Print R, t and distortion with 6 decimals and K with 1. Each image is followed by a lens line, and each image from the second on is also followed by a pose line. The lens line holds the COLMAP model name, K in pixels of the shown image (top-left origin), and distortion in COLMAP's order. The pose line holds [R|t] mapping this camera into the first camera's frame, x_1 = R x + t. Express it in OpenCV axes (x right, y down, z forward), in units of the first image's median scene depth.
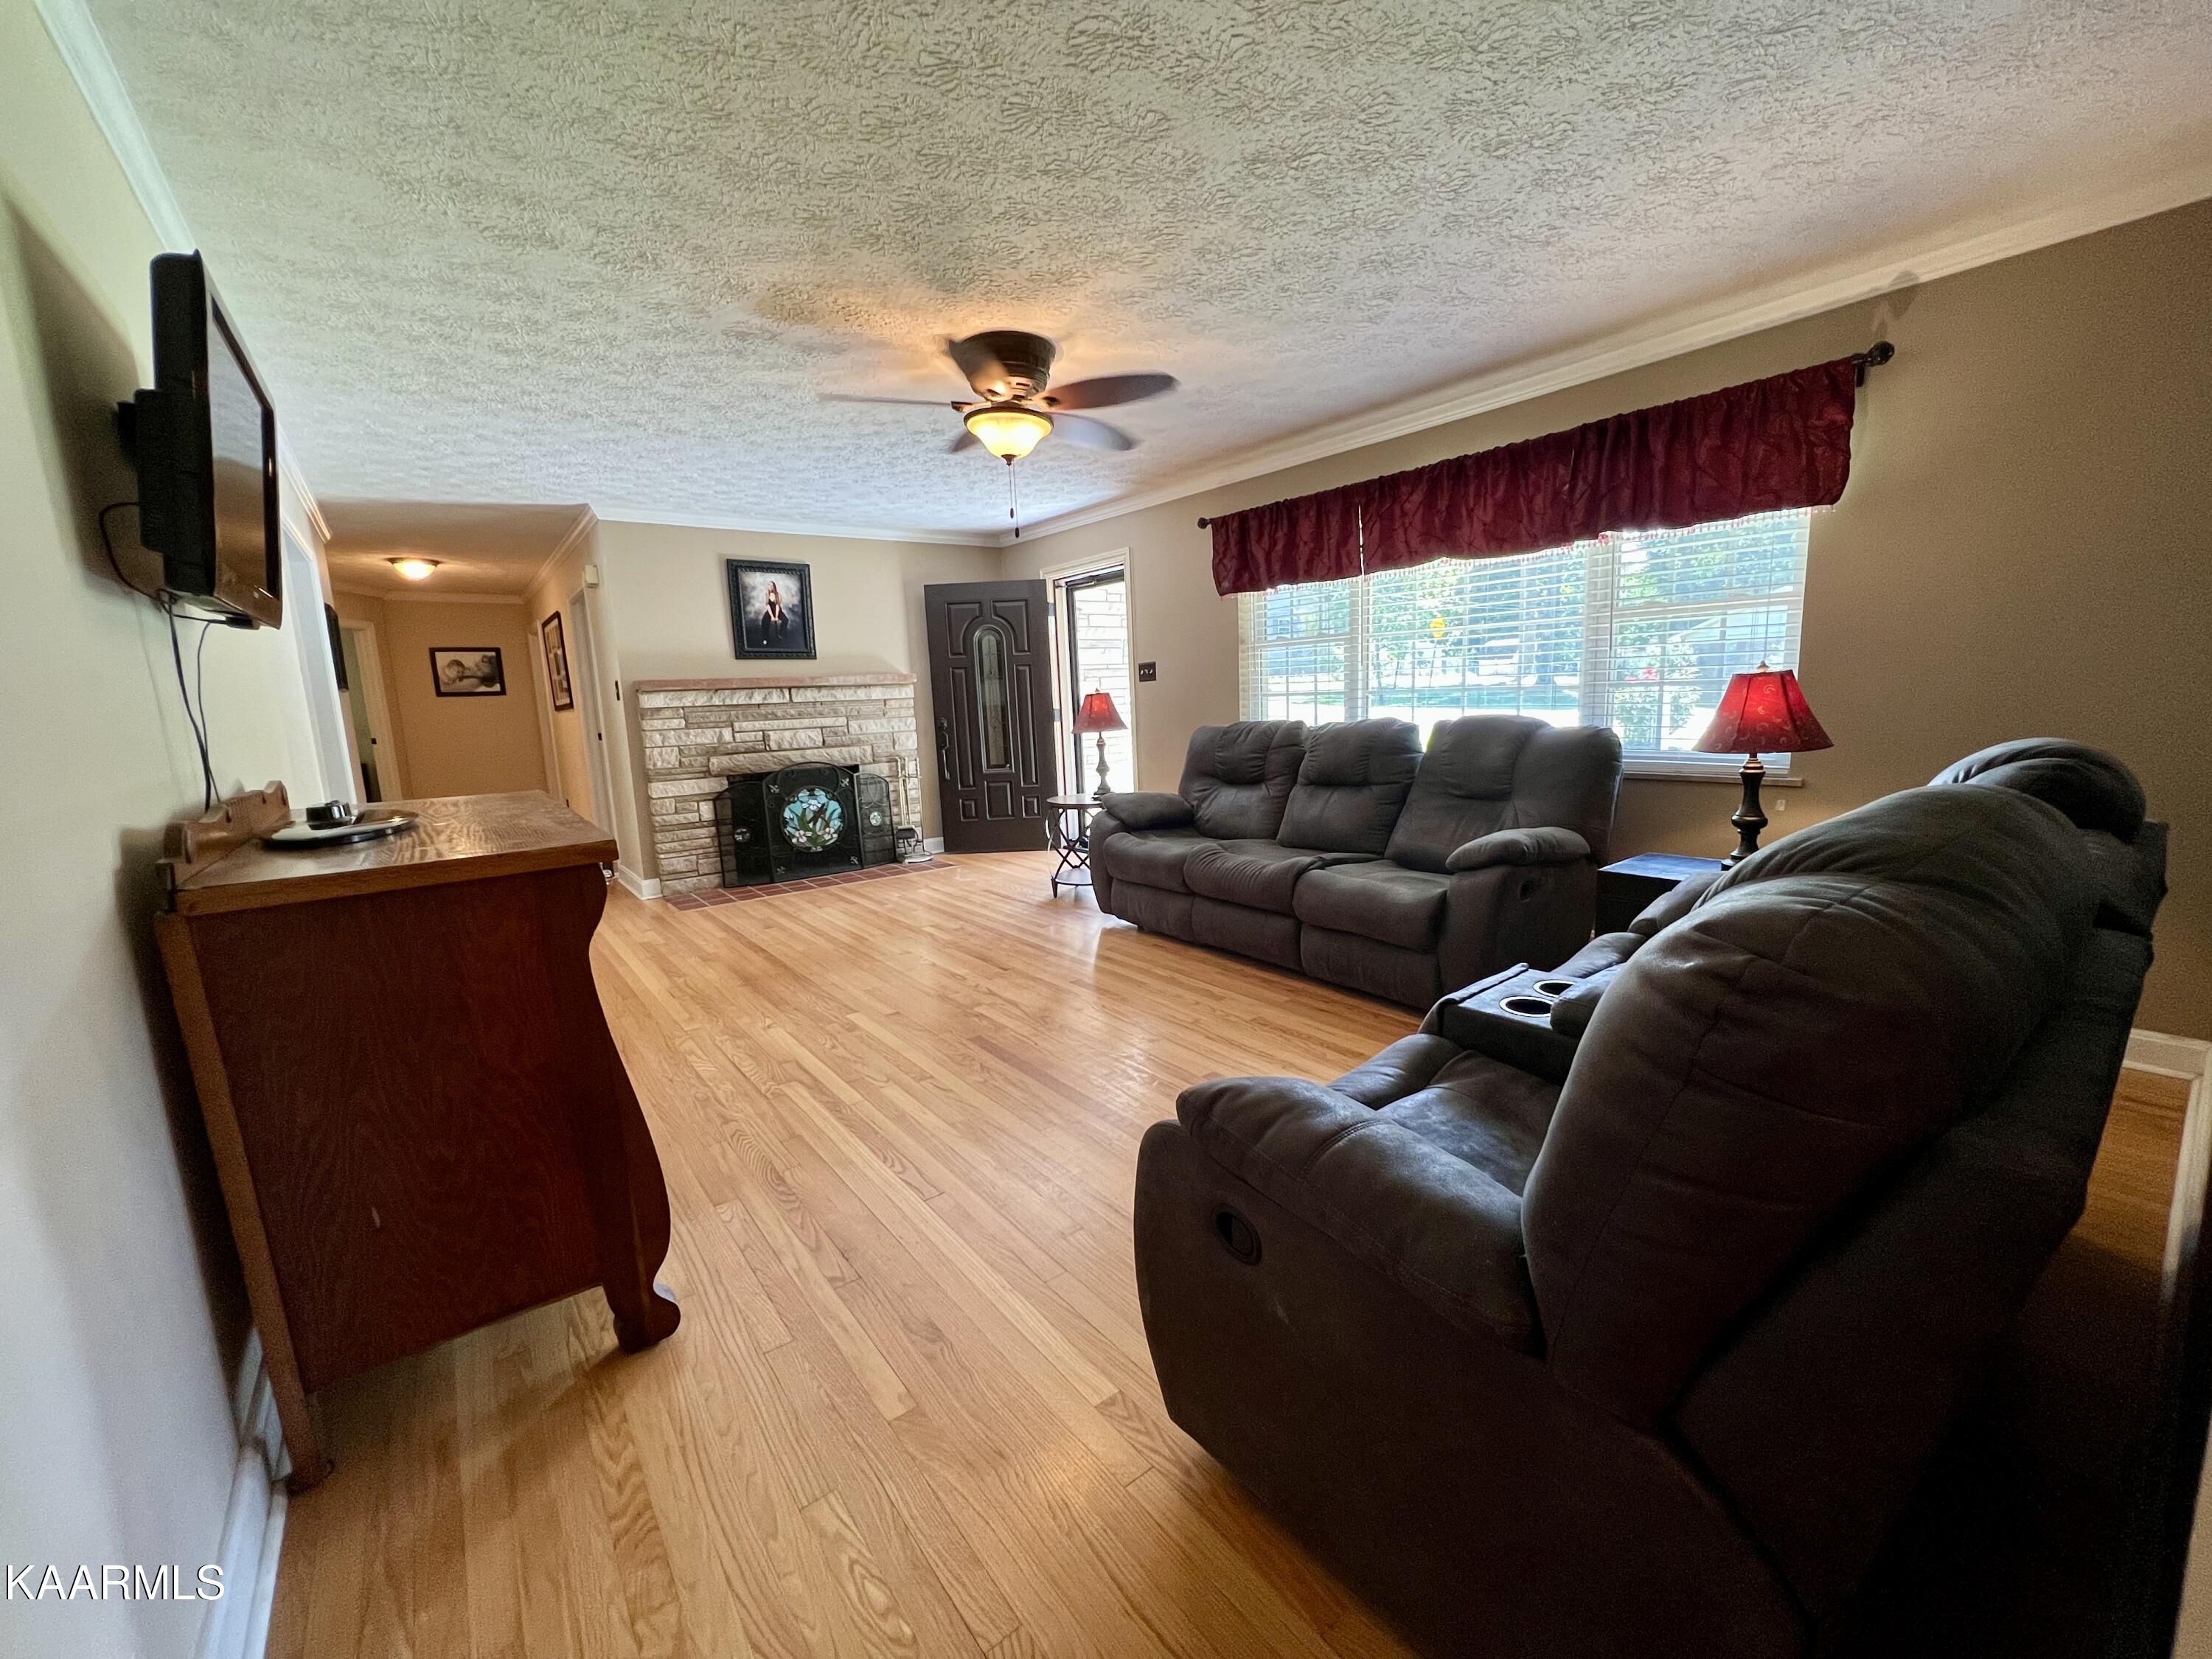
lens RADIAL K [[881.7, 0, 1106.0], [0, 881.7, 829.5], [0, 0, 1]] dist [-0.001718, 0.000442]
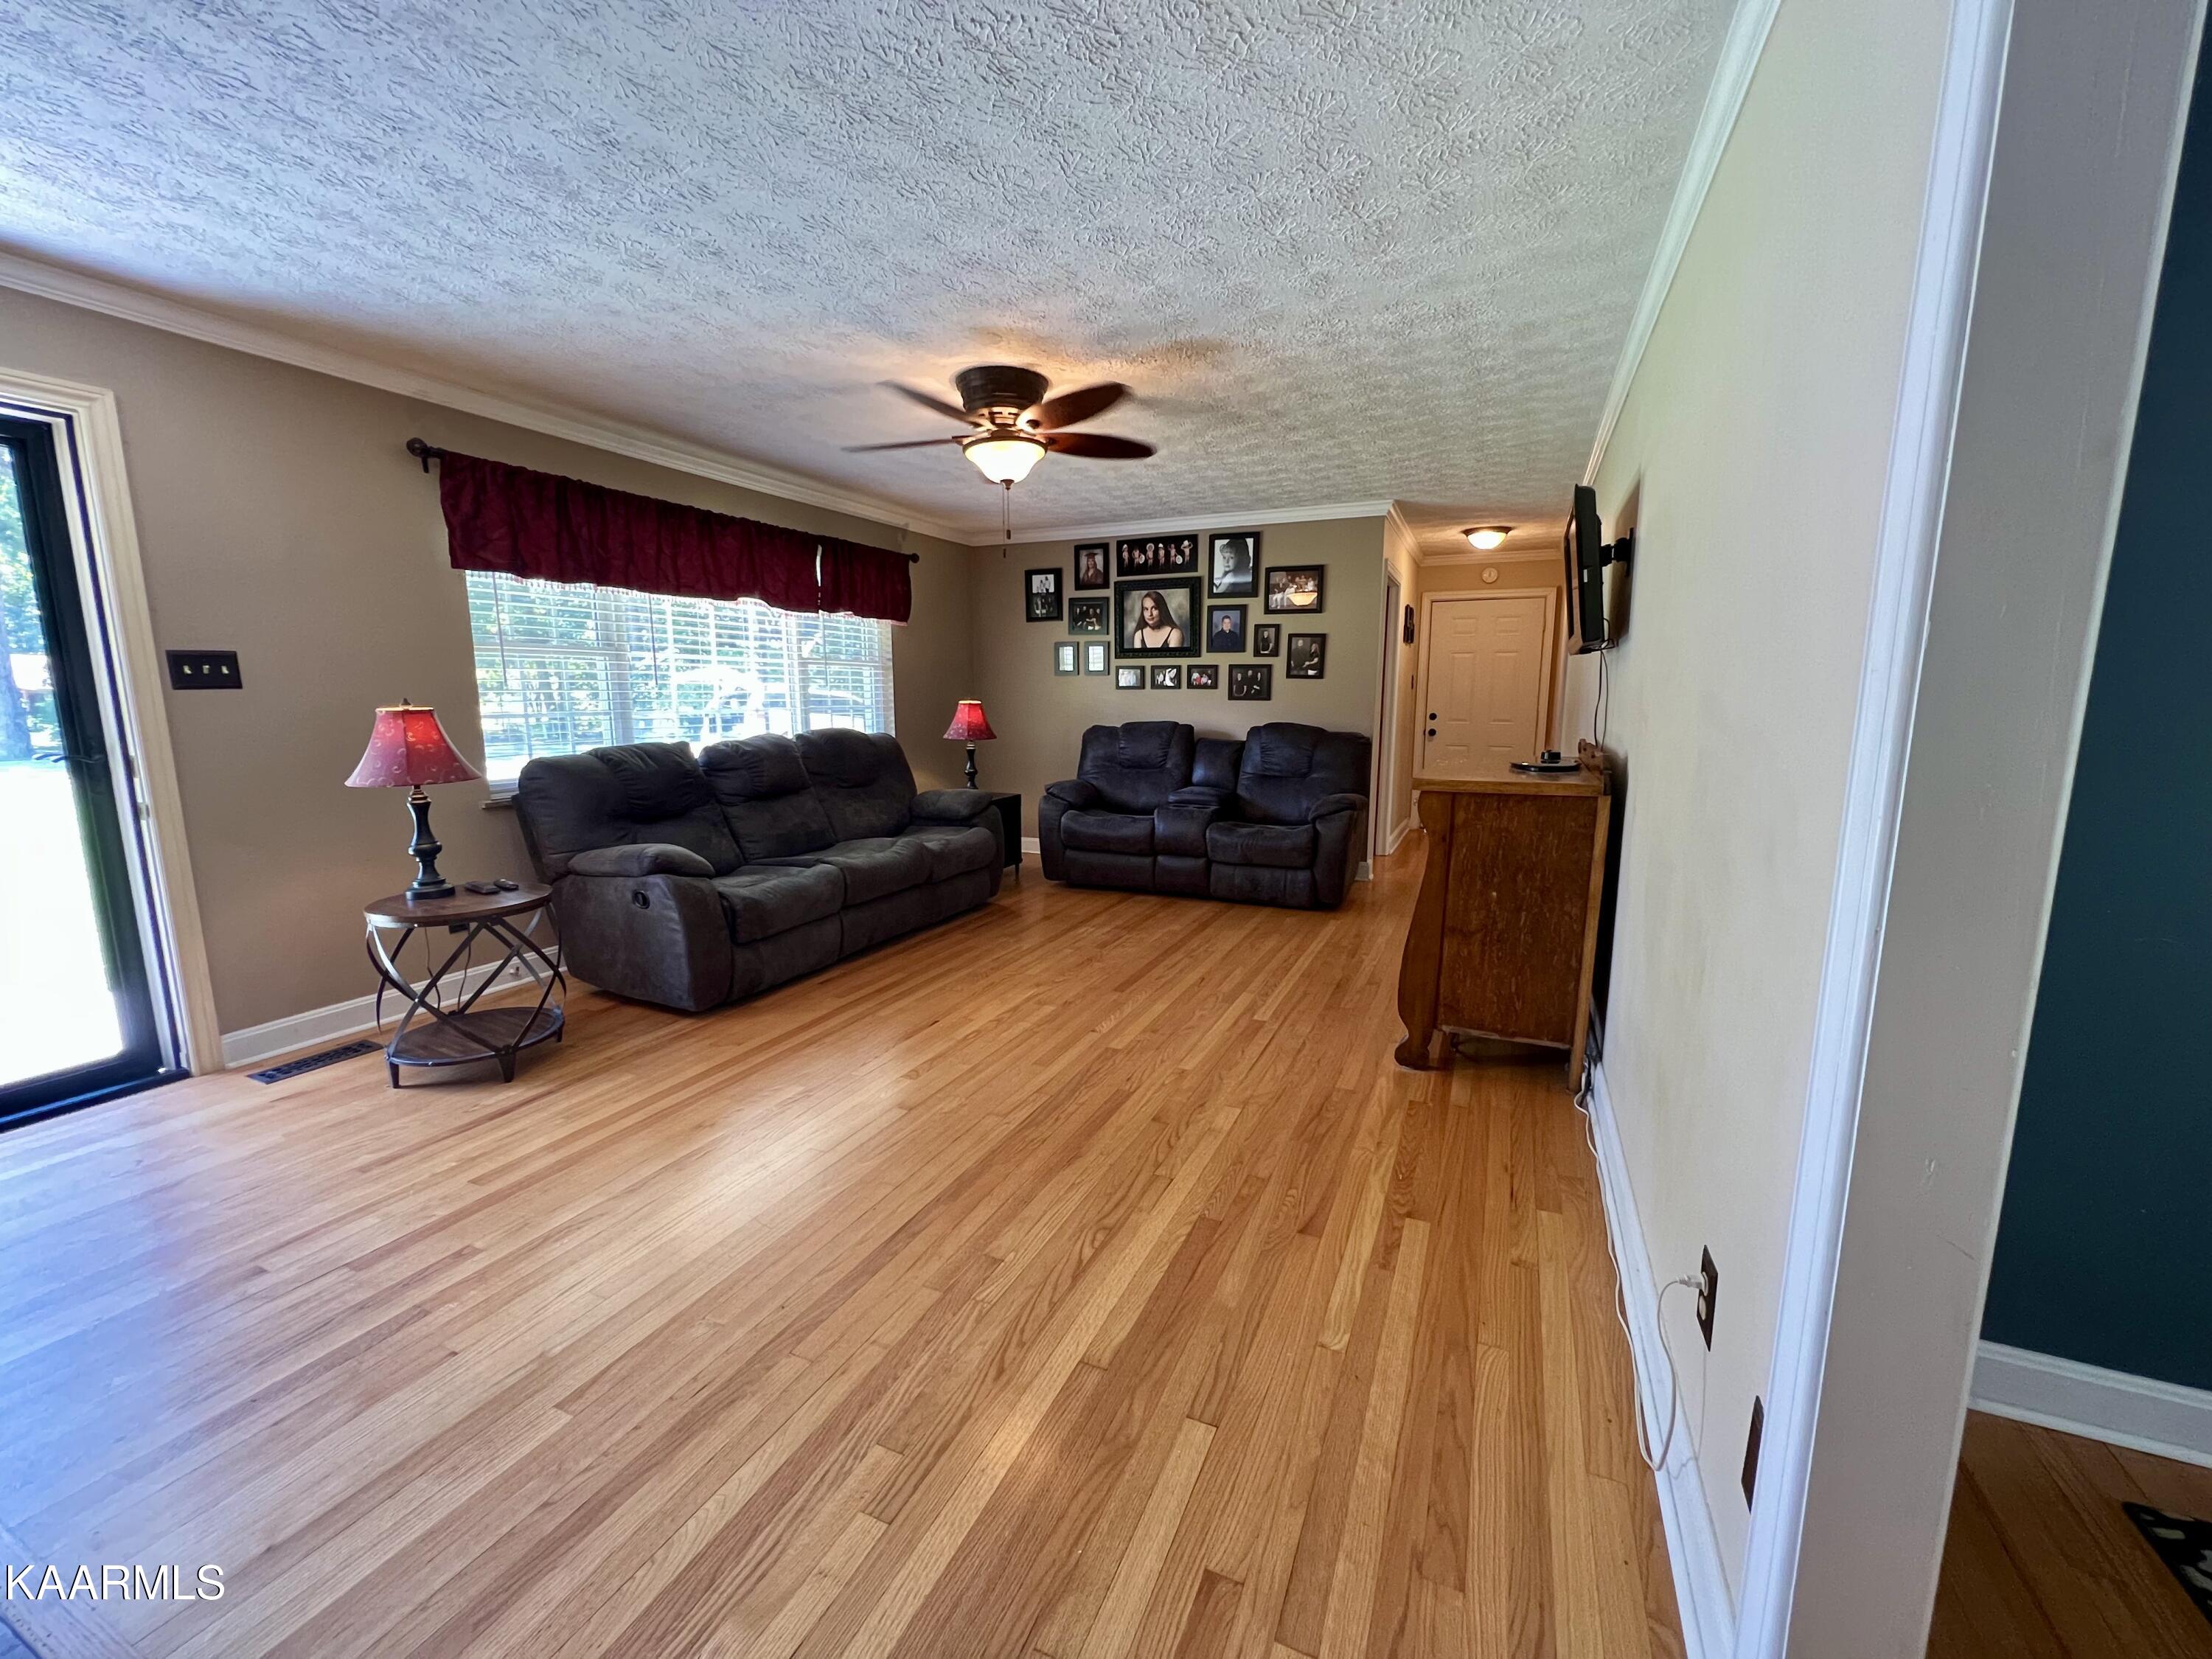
lens RADIAL K [[881.7, 0, 1106.0], [0, 881.7, 829.5], [0, 0, 1]] dist [-0.001718, 0.000442]
pose [[-0.464569, -0.098772, 0.880011, -1.004739], [0.154015, 0.969602, 0.190134, -0.174737], [-0.872041, 0.223866, -0.435234, 1.277847]]
